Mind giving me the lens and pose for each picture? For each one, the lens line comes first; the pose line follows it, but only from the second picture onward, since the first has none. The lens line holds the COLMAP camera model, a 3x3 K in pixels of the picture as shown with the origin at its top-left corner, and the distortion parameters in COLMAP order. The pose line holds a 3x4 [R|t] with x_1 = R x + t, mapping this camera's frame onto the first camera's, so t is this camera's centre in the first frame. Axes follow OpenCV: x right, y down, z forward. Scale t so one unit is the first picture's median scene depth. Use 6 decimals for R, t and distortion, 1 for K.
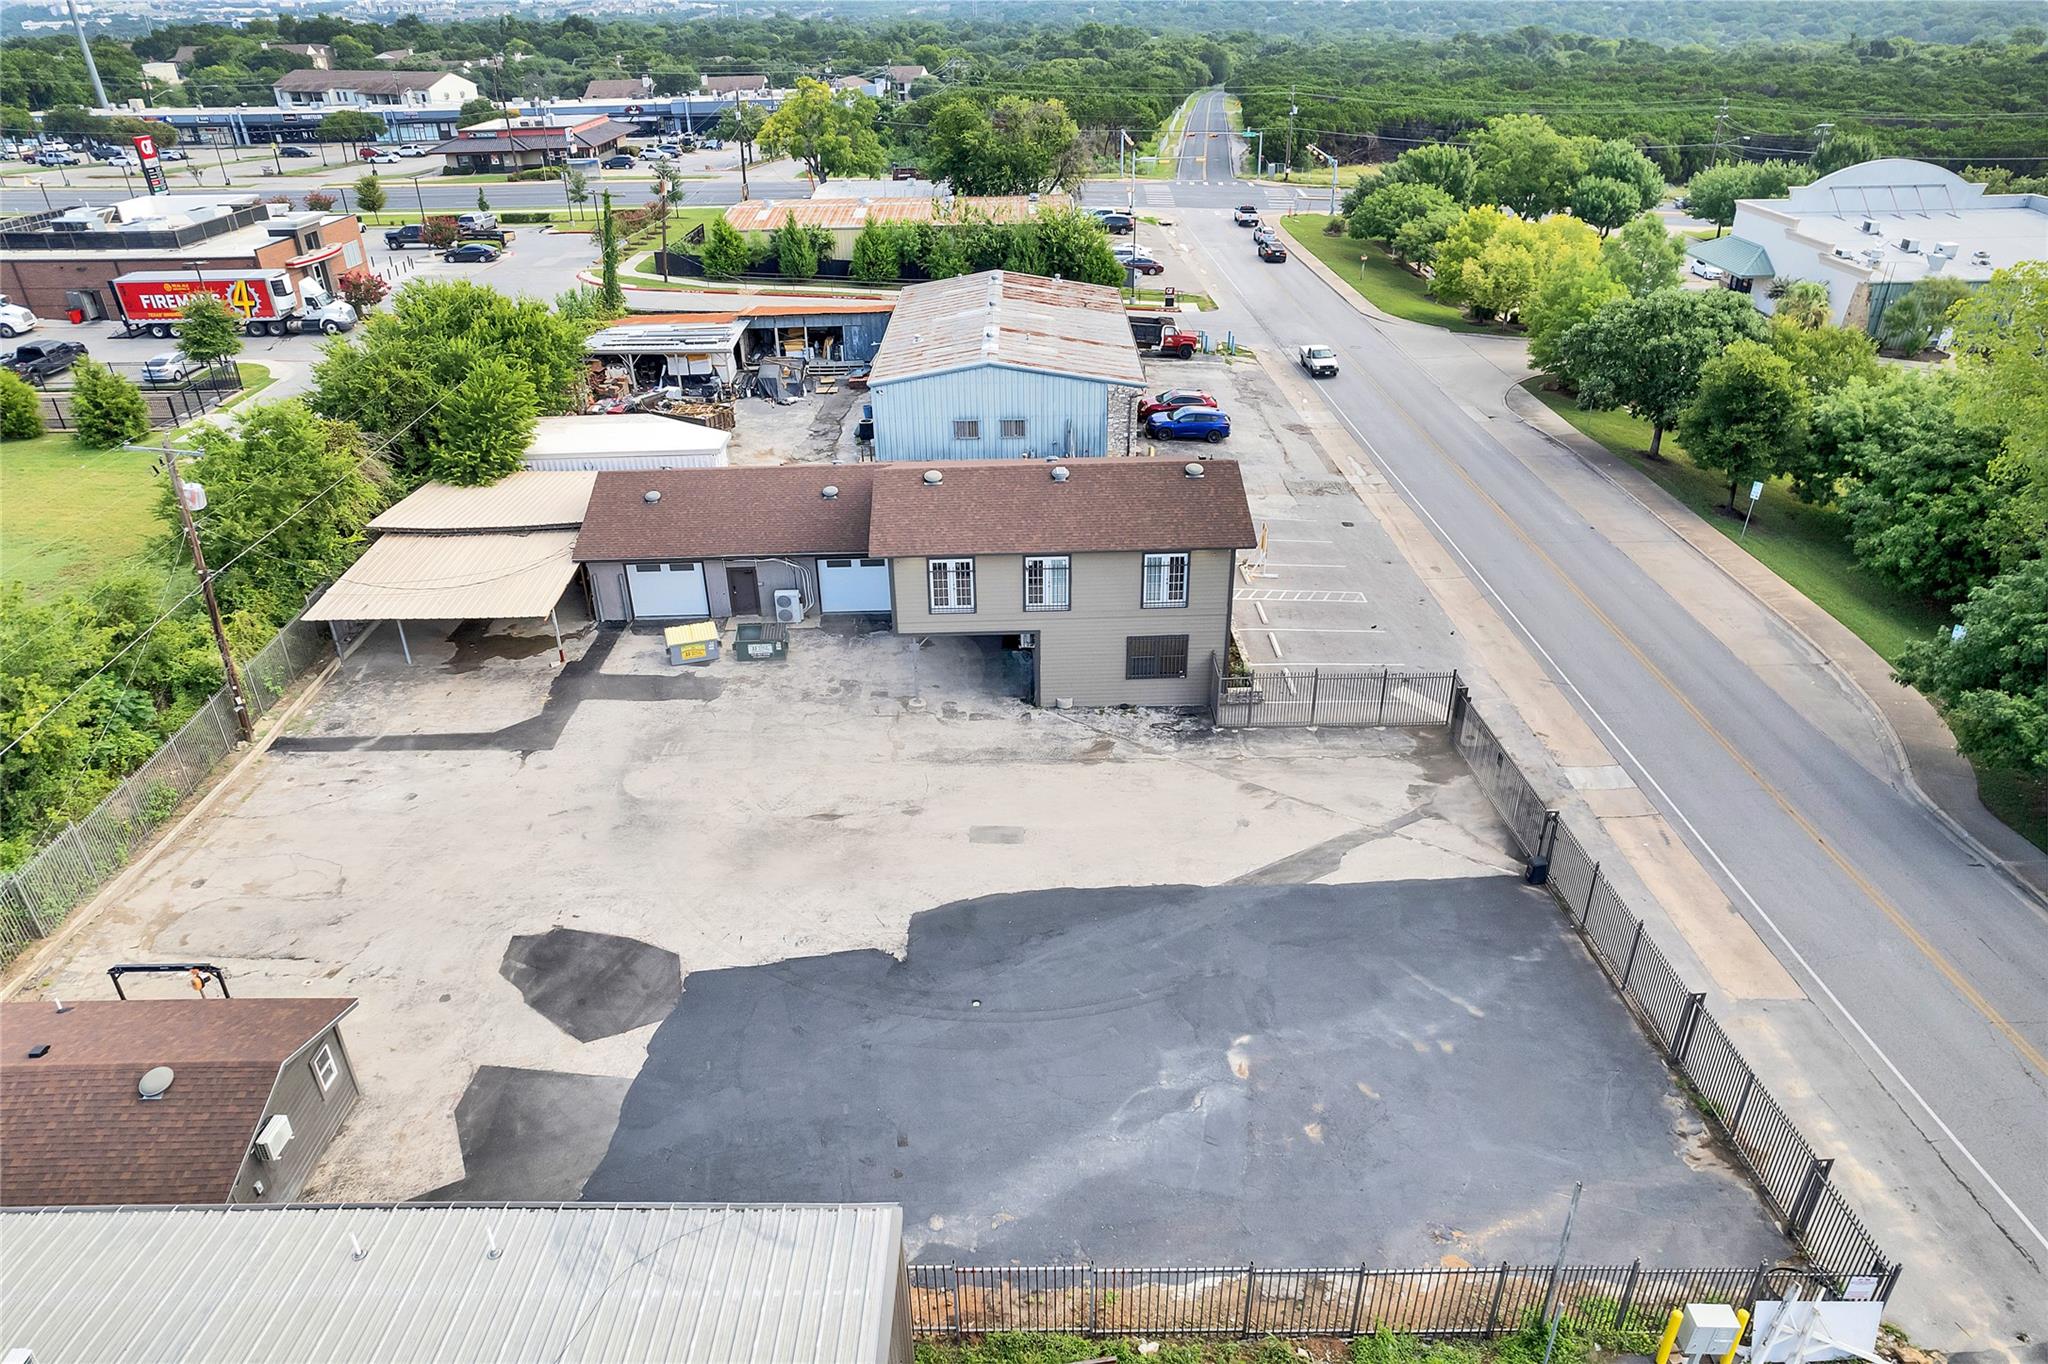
lens RADIAL K [[1320.0, 0, 1024.0], [0, 1320.0, 682.0], [0, 0, 1]] dist [-0.035640, 0.001633]
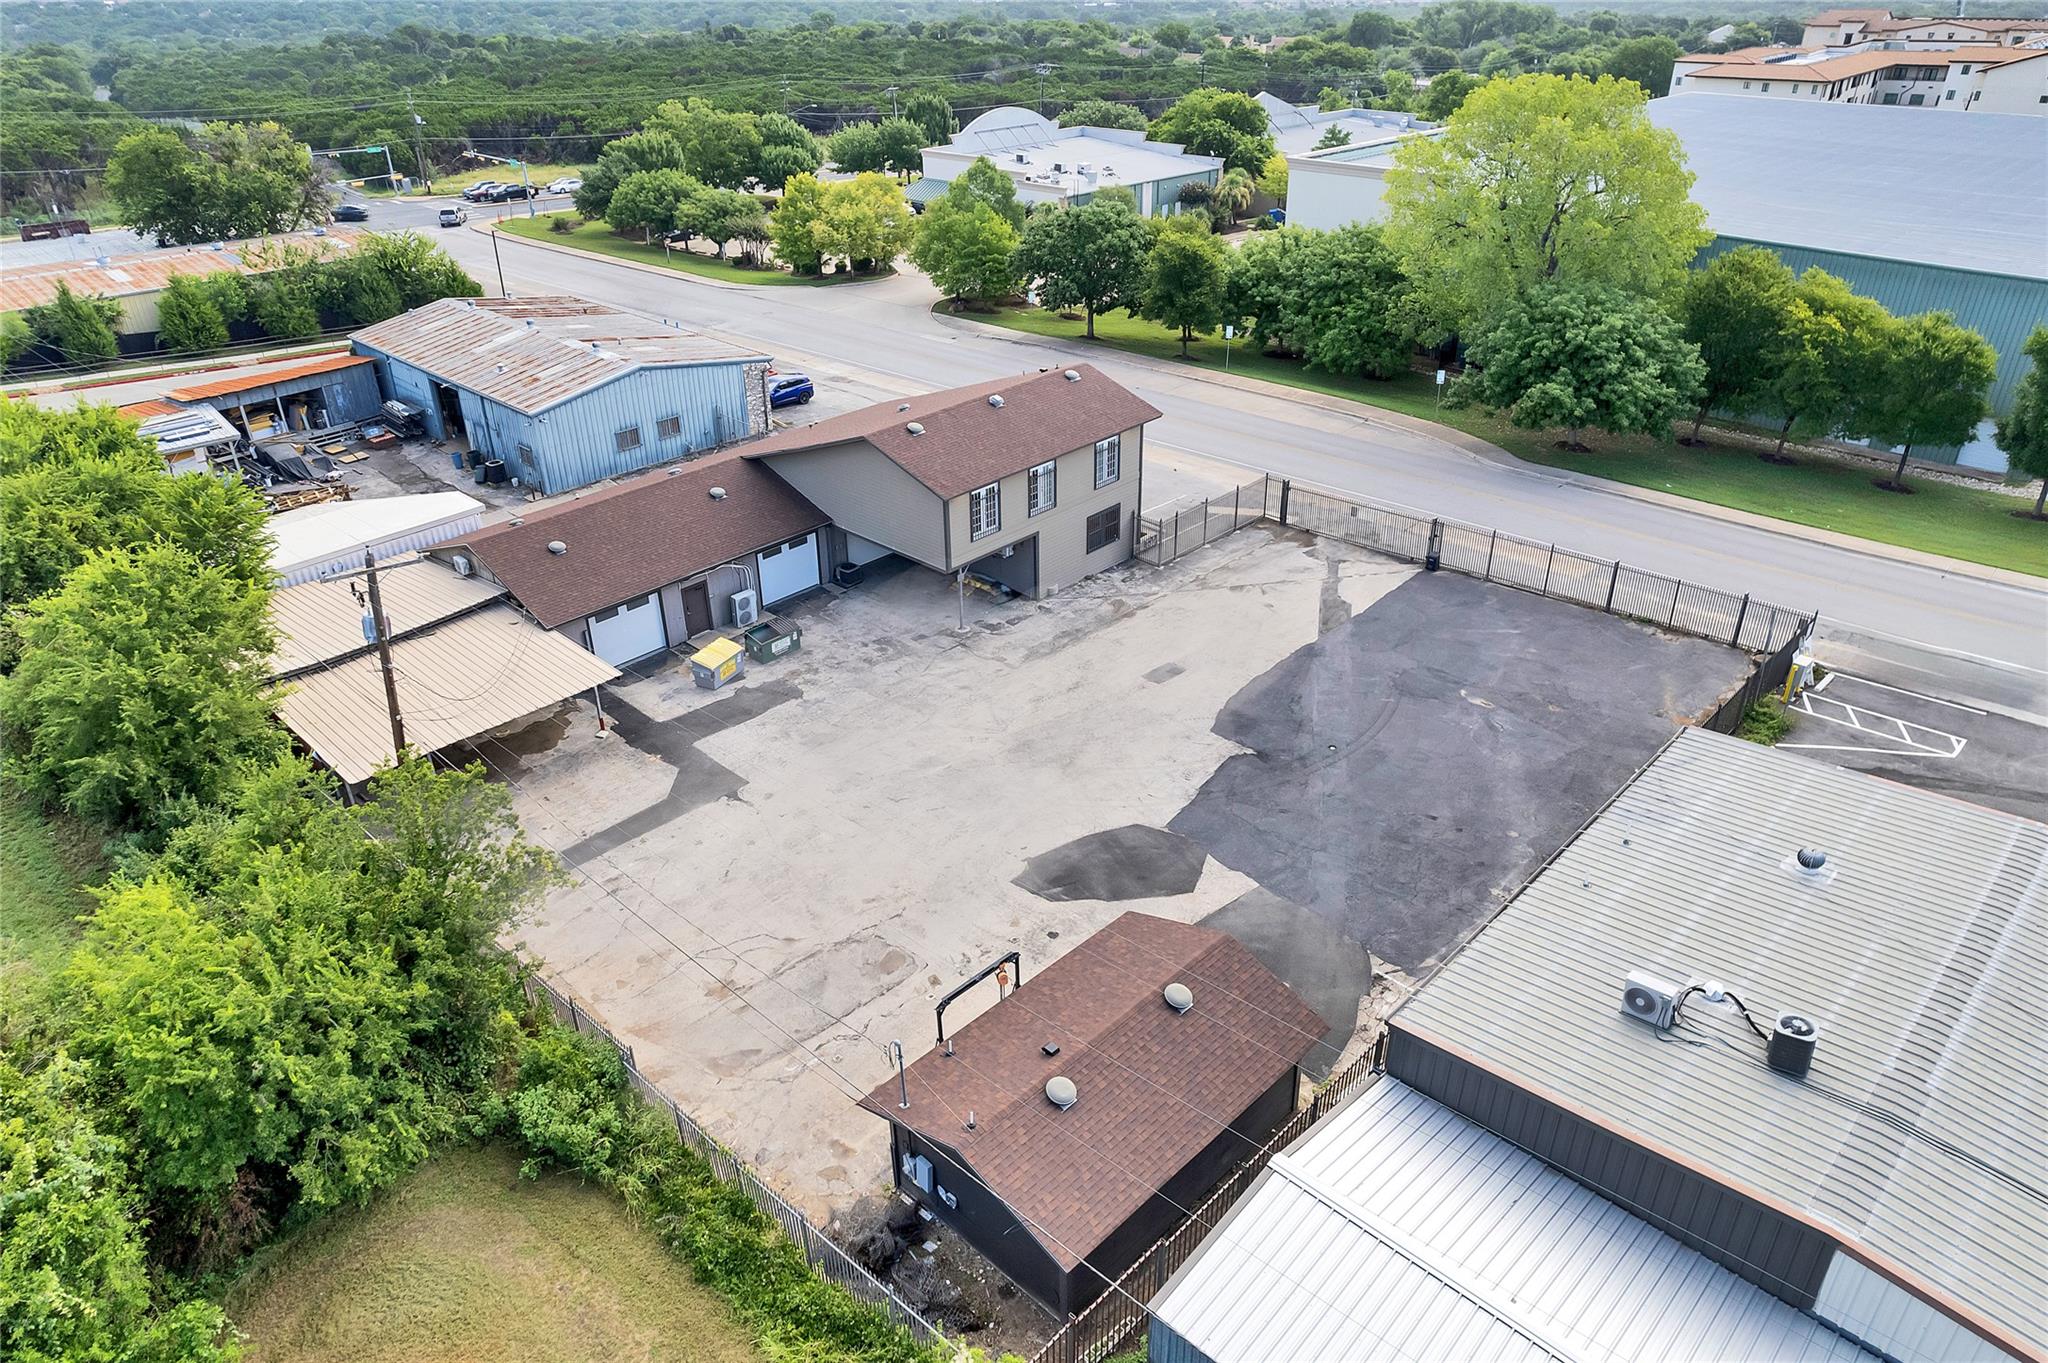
lens RADIAL K [[1359.6, 0, 1024.0], [0, 1359.6, 681.5], [0, 0, 1]] dist [-0.083407, 0.084051]
pose [[0.692557, -0.341606, 0.635351, -0.796602], [0.347550, 0.929810, 0.121084, -0.064607], [-0.632119, 0.136959, 0.762672, 0.114079]]
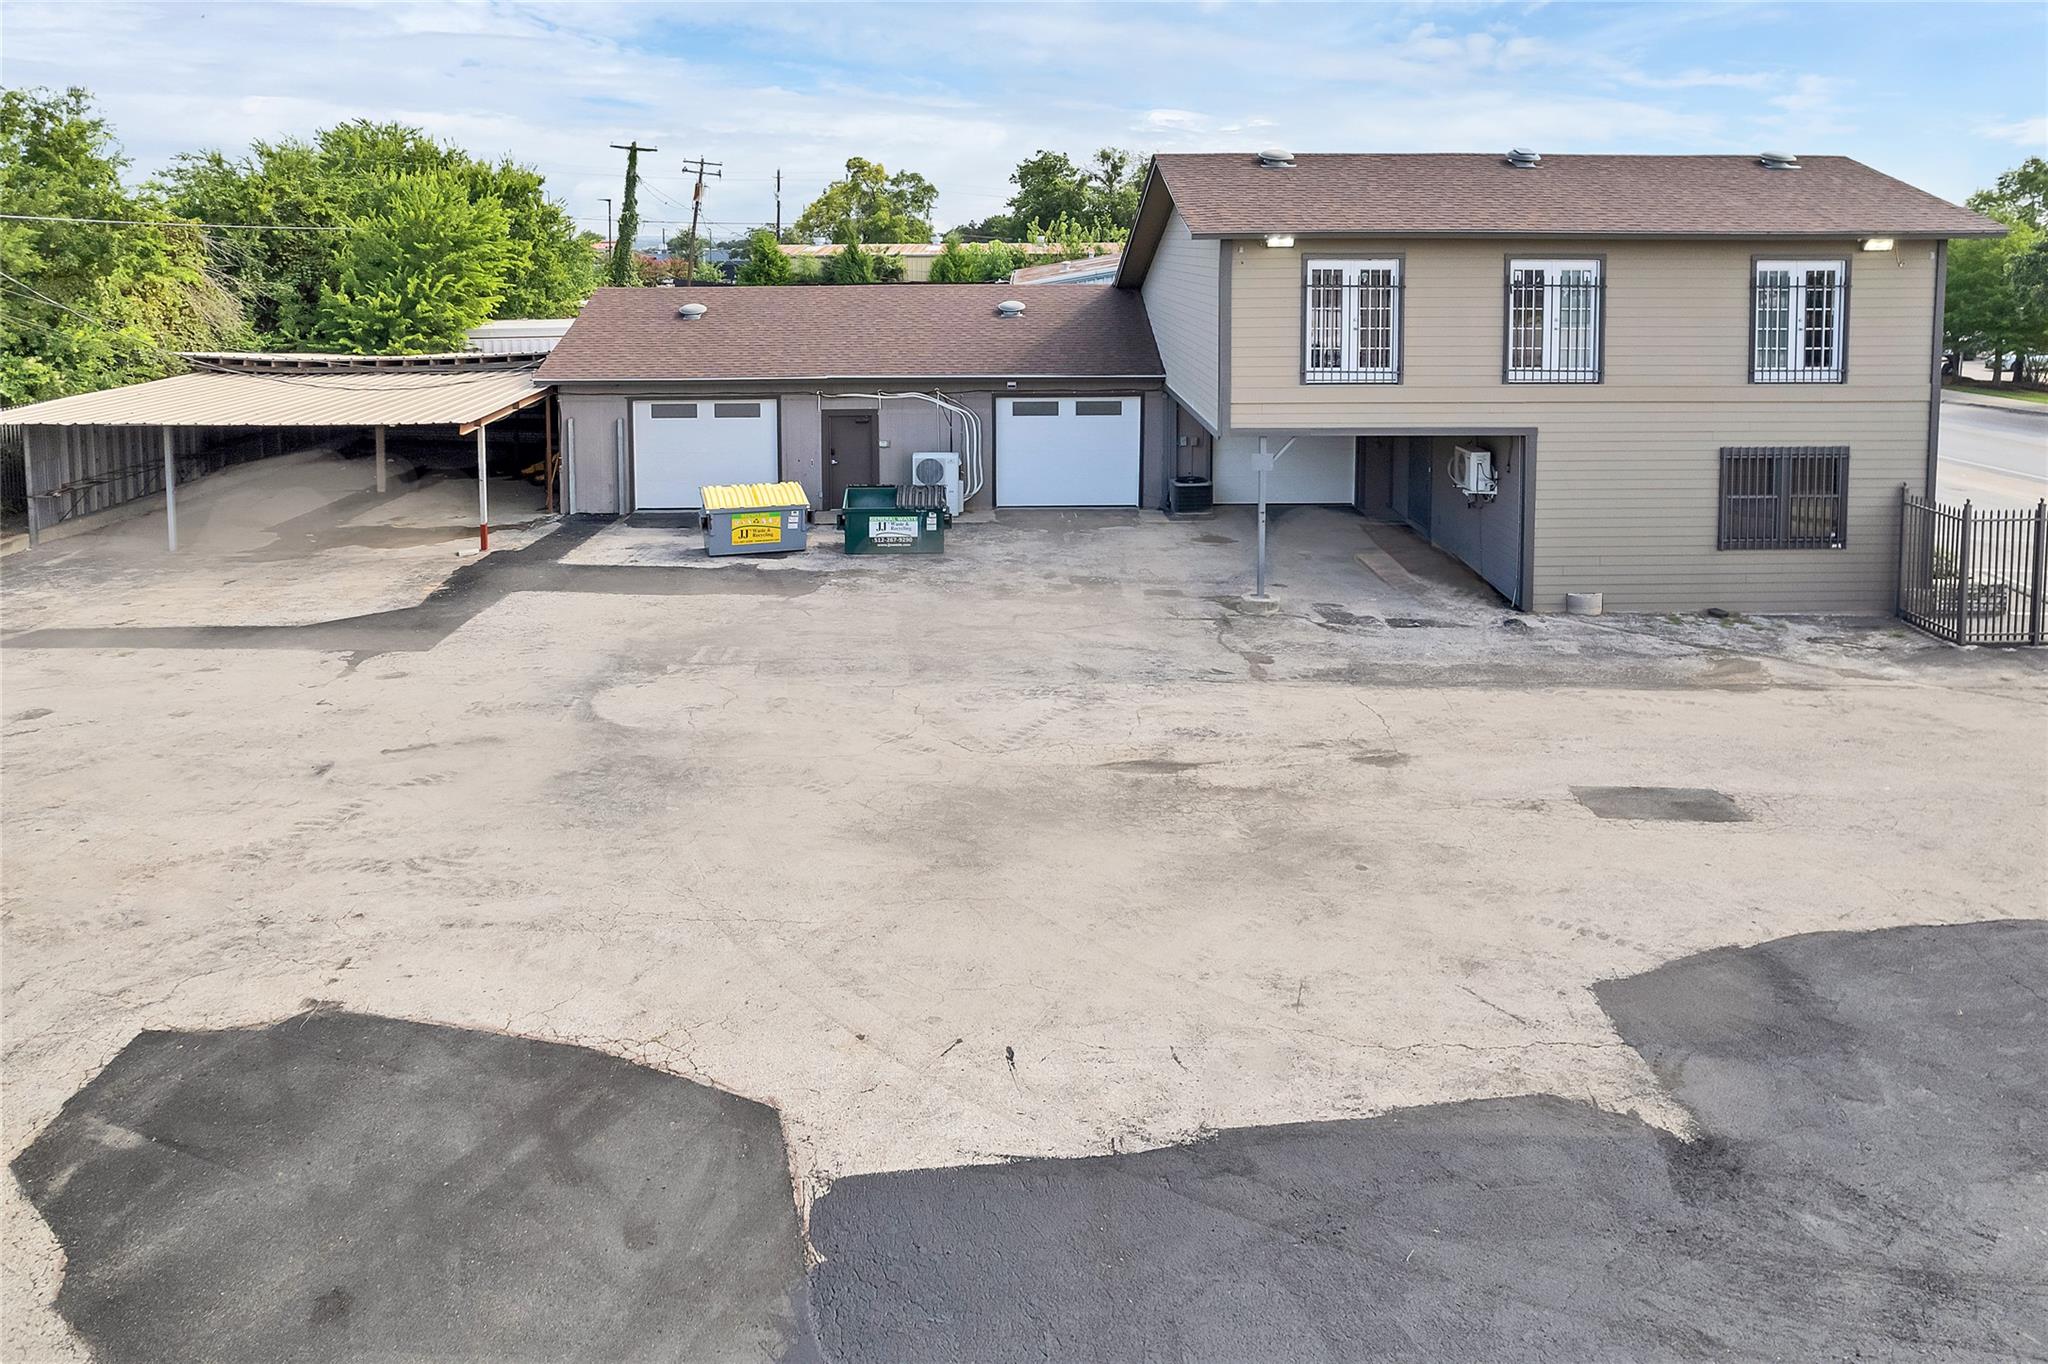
lens RADIAL K [[1412.1, 0, 1017.0], [0, 1412.1, 346.1], [0, 0, 1]] dist [-0.023203, 0.001026]
pose [[0.999818, 0.019018, 0.001558, -0.169628], [-0.016614, 0.907761, -0.419158, 0.143839], [-0.009386, 0.419056, 0.907912, 0.537913]]
